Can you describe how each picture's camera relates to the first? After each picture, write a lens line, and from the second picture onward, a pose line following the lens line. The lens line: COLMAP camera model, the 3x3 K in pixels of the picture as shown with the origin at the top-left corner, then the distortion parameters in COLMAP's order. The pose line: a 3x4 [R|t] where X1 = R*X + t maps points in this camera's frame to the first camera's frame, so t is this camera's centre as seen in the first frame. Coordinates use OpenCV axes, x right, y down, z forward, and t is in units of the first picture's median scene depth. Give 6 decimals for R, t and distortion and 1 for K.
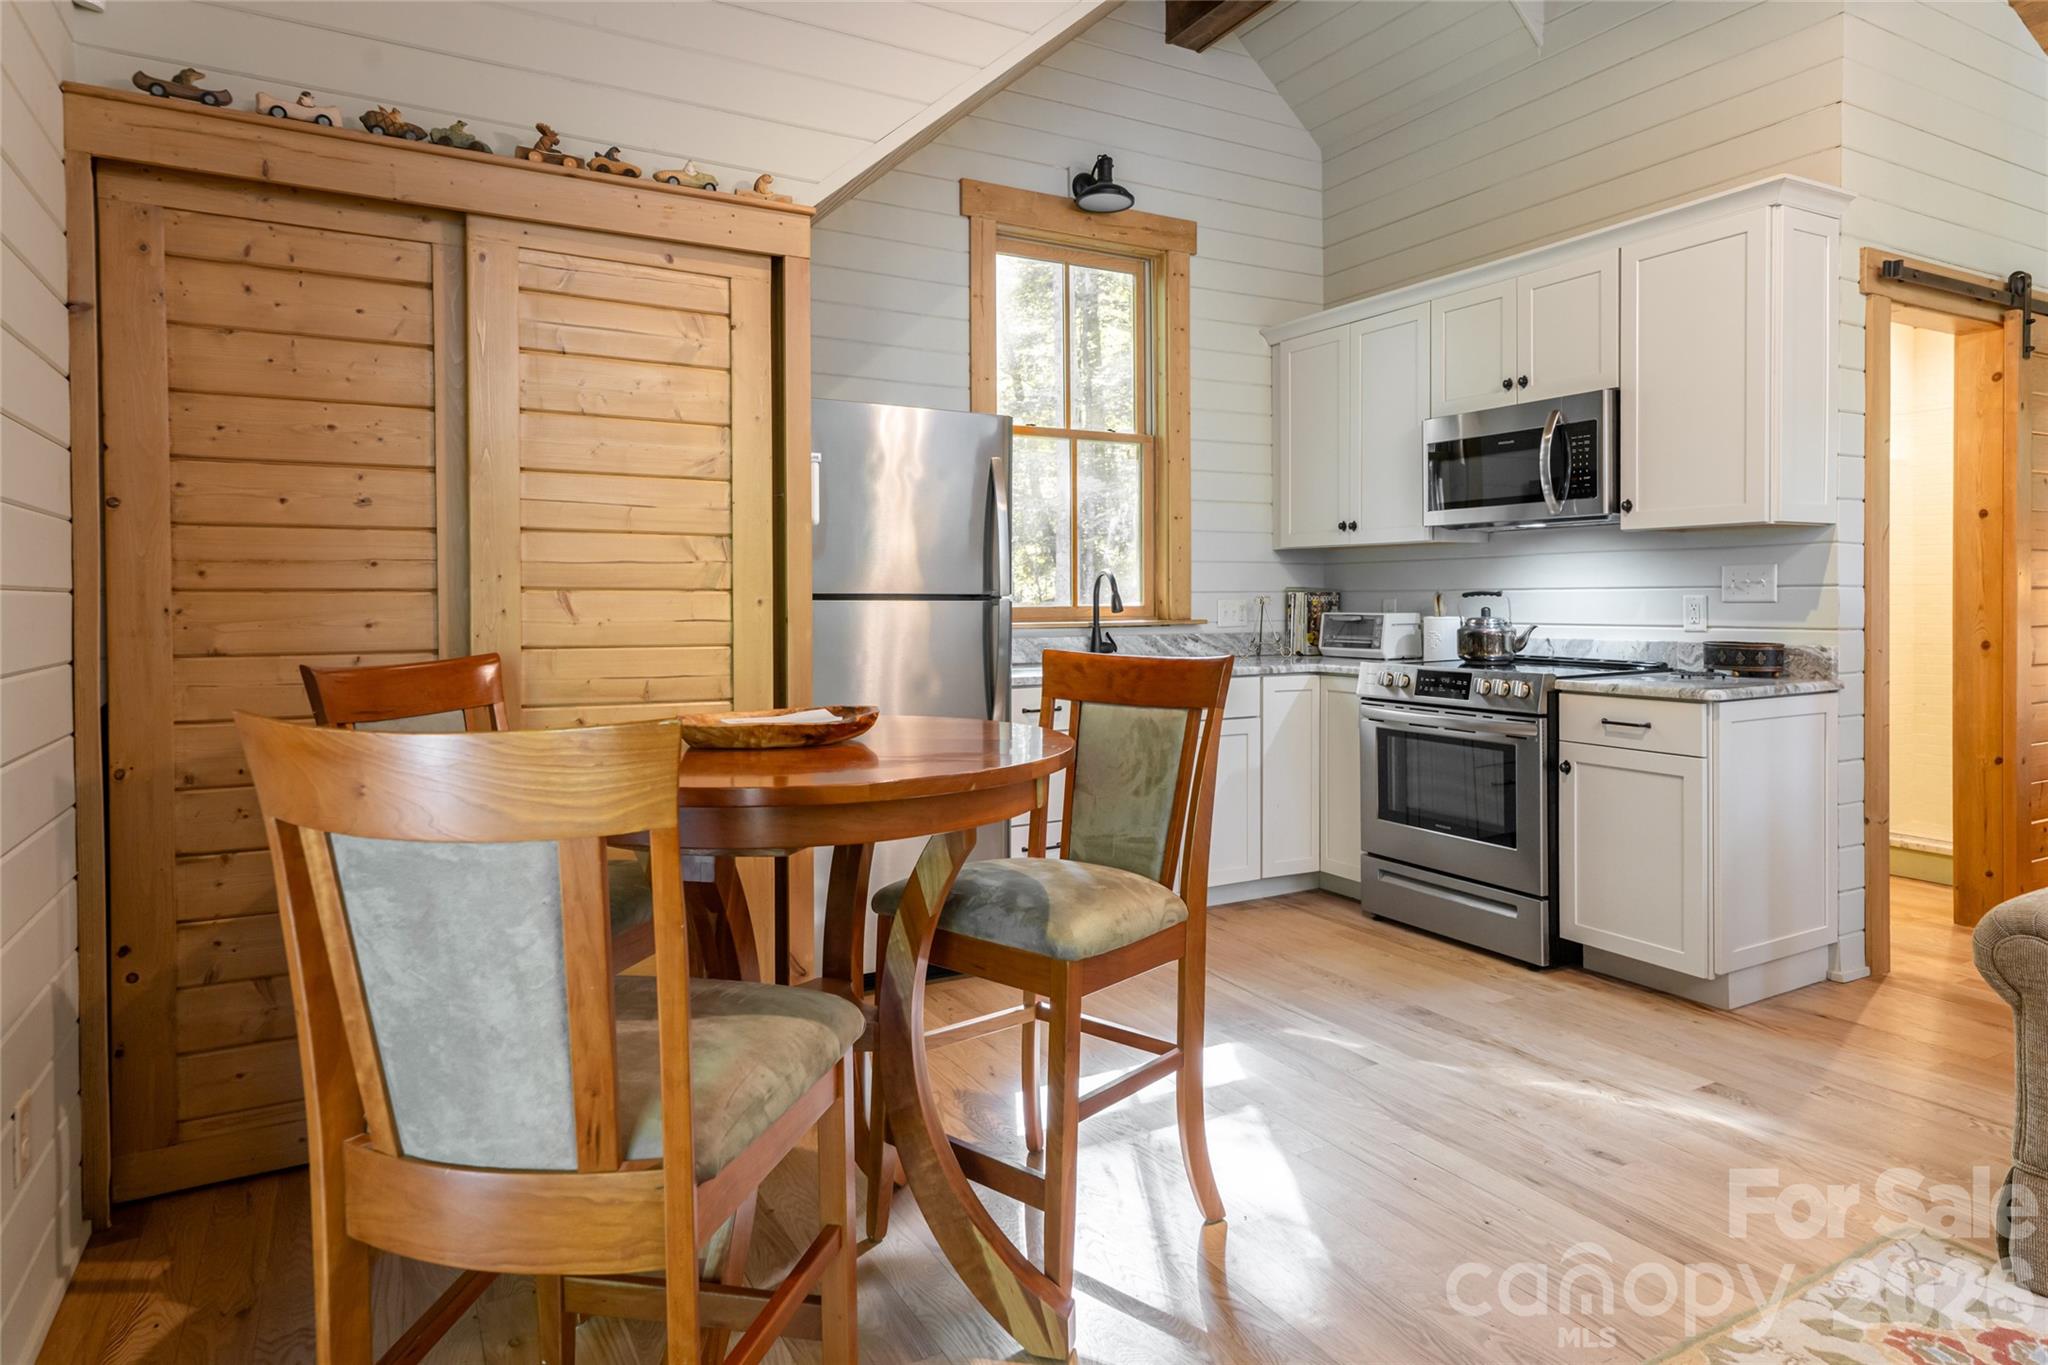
lens RADIAL K [[1165.7, 0, 993.0], [0, 1165.7, 612.3], [0, 0, 1]] dist [0.005788, 0.001248]
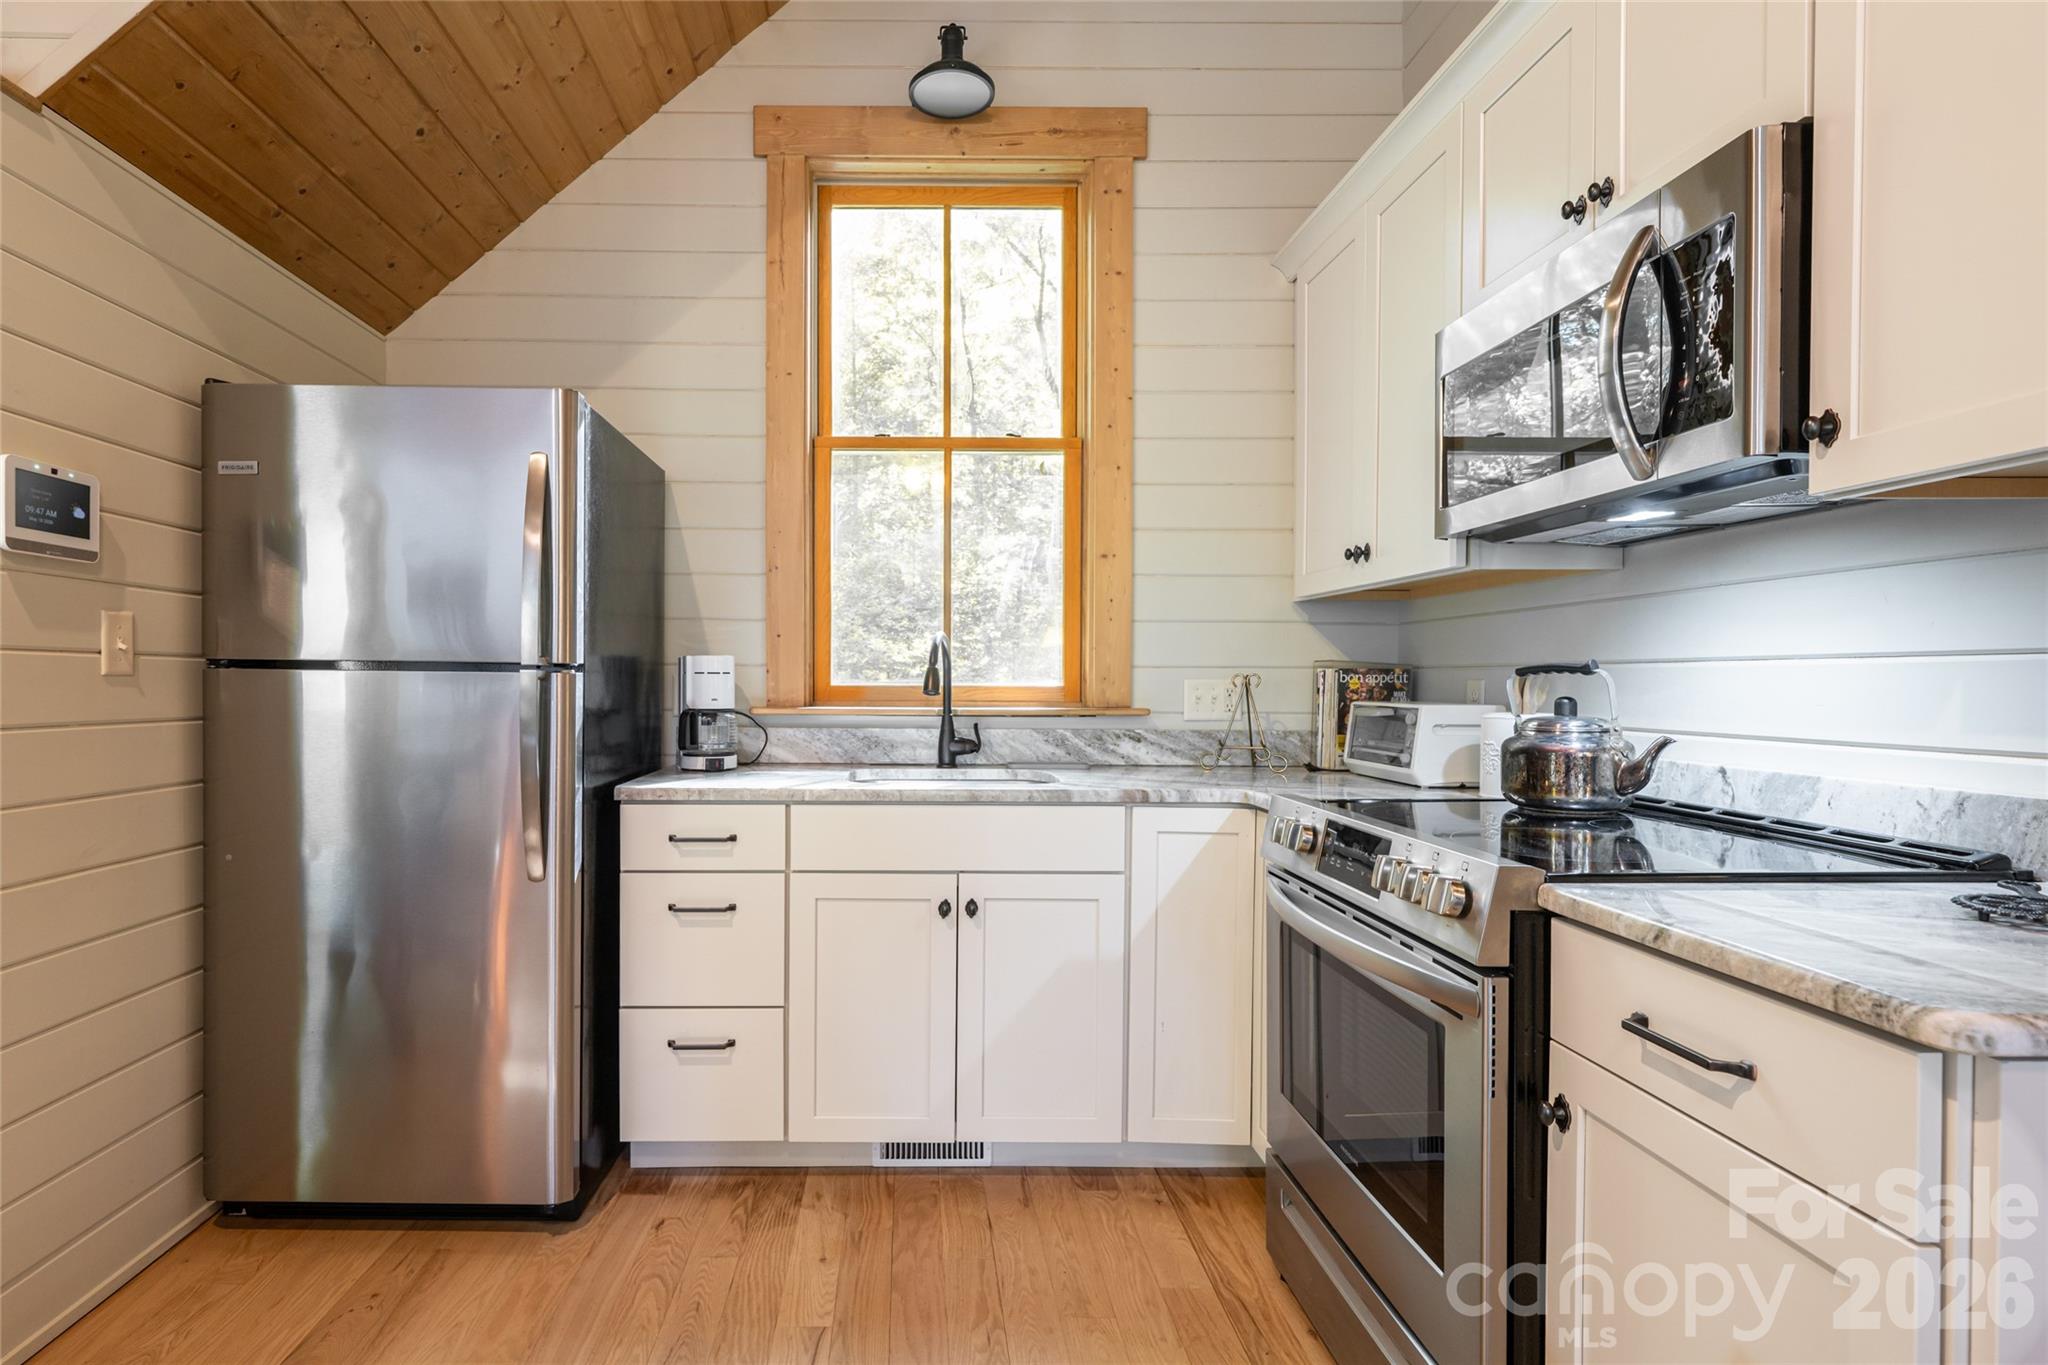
lens RADIAL K [[988.6, 0, 923.3], [0, 988.6, 693.9], [0, 0, 1]] dist [-0.000763, 0.000010]
pose [[0.883501, 0.017086, -0.468118, 0.373747], [-0.016214, 0.999851, 0.005892, -0.003623], [0.468149, 0.002385, 0.883647, 0.502657]]
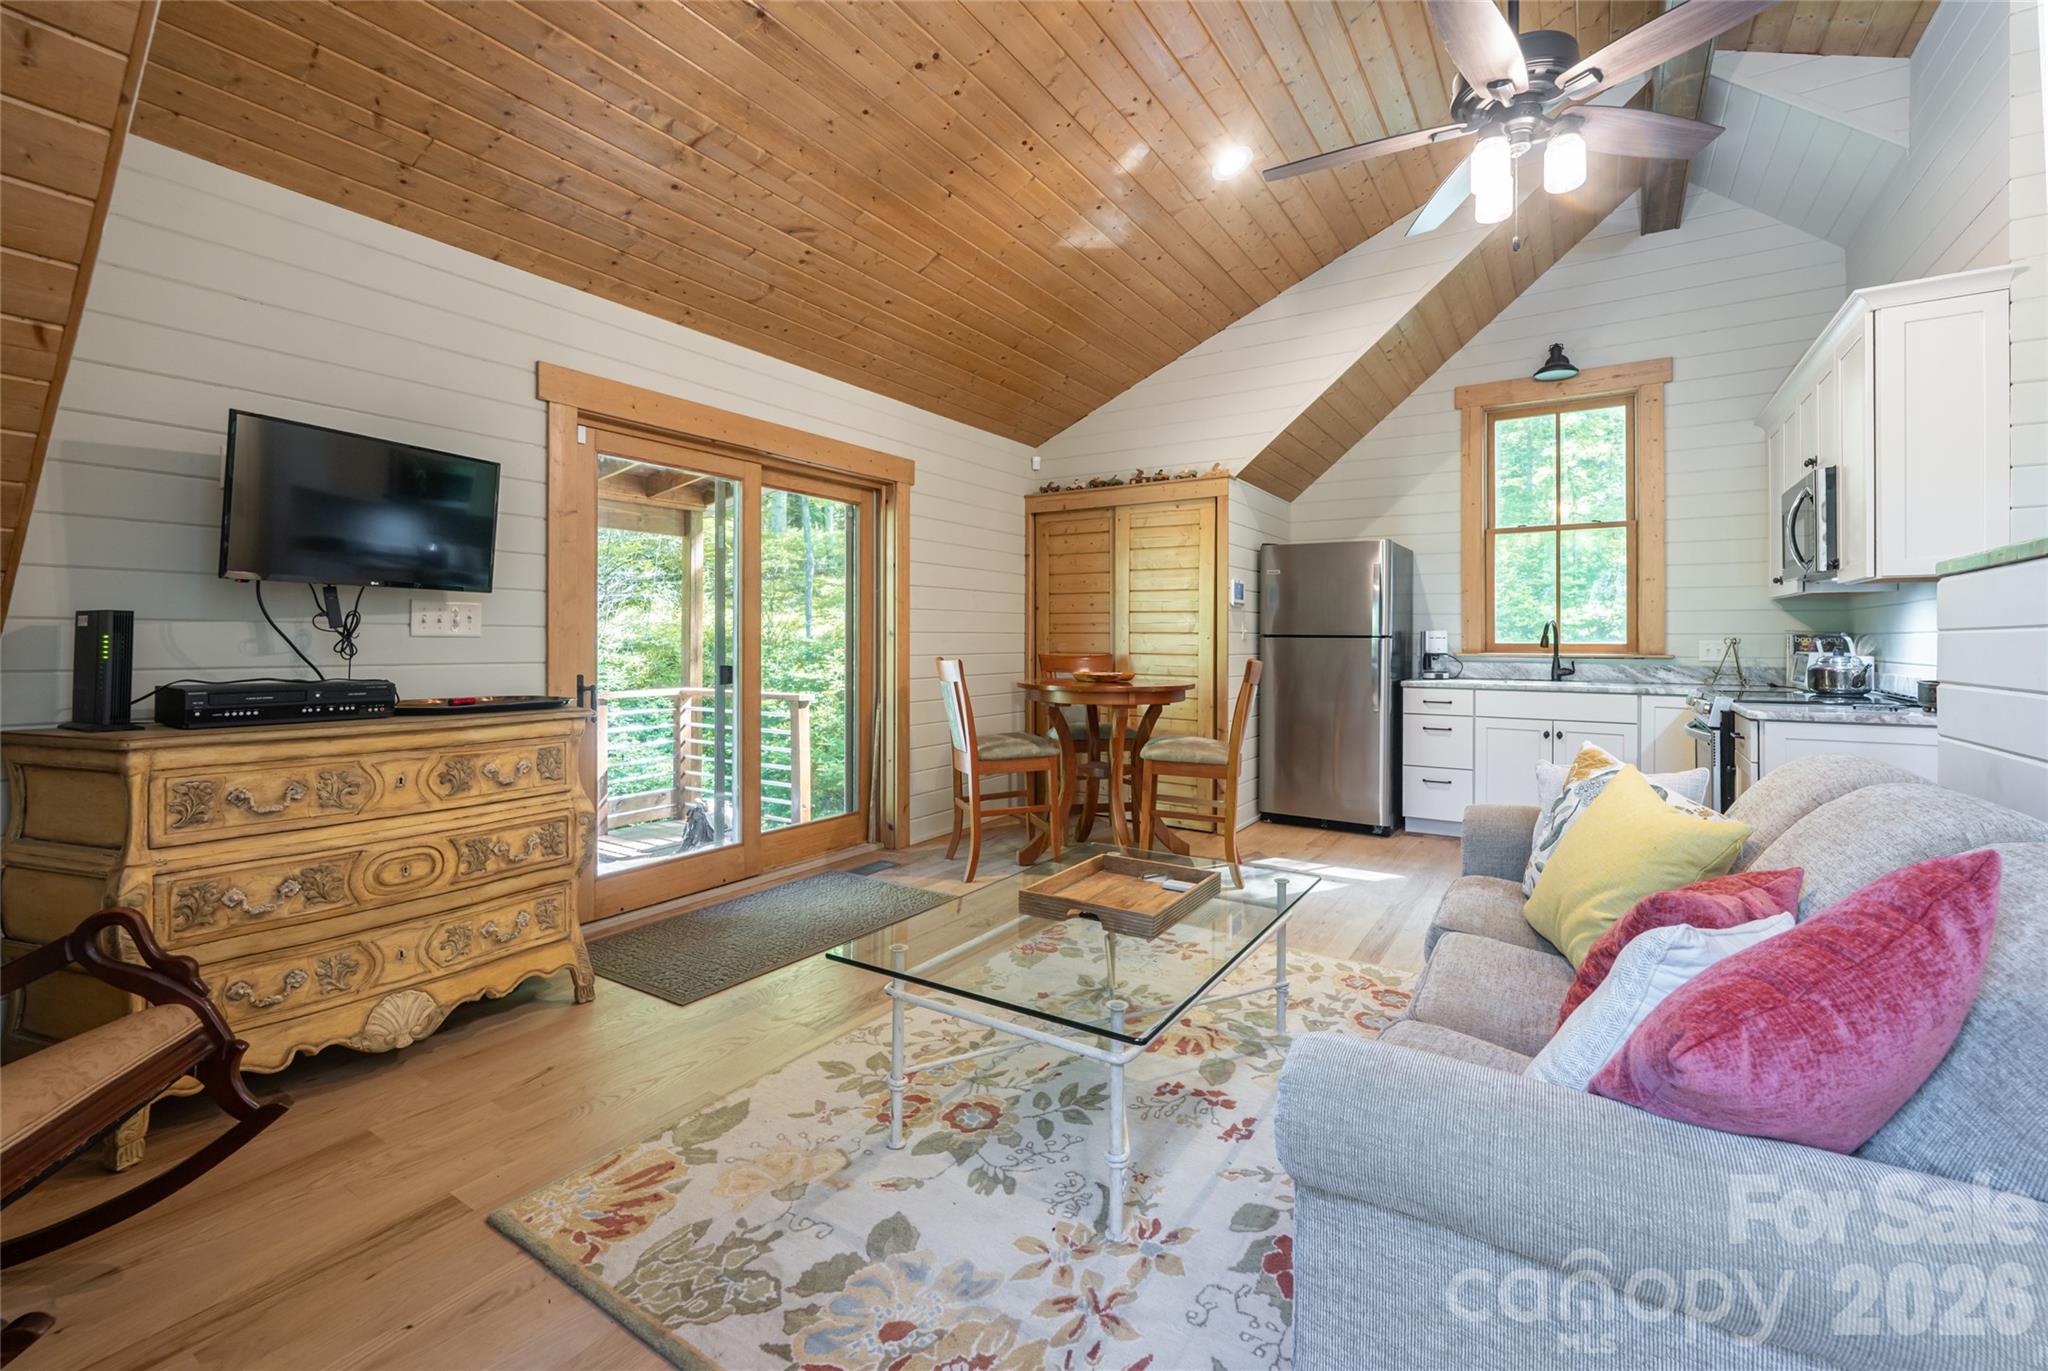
lens RADIAL K [[867.0, 0, 1012.8], [0, 867.0, 636.0], [0, 0, 1]] dist [-0.000130, -0.000168]
pose [[0.453160, 0.005685, -0.891411, 0.811999], [-0.015119, 0.999885, -0.001310, -0.002737], [0.891301, 0.014071, 0.453194, -0.133166]]
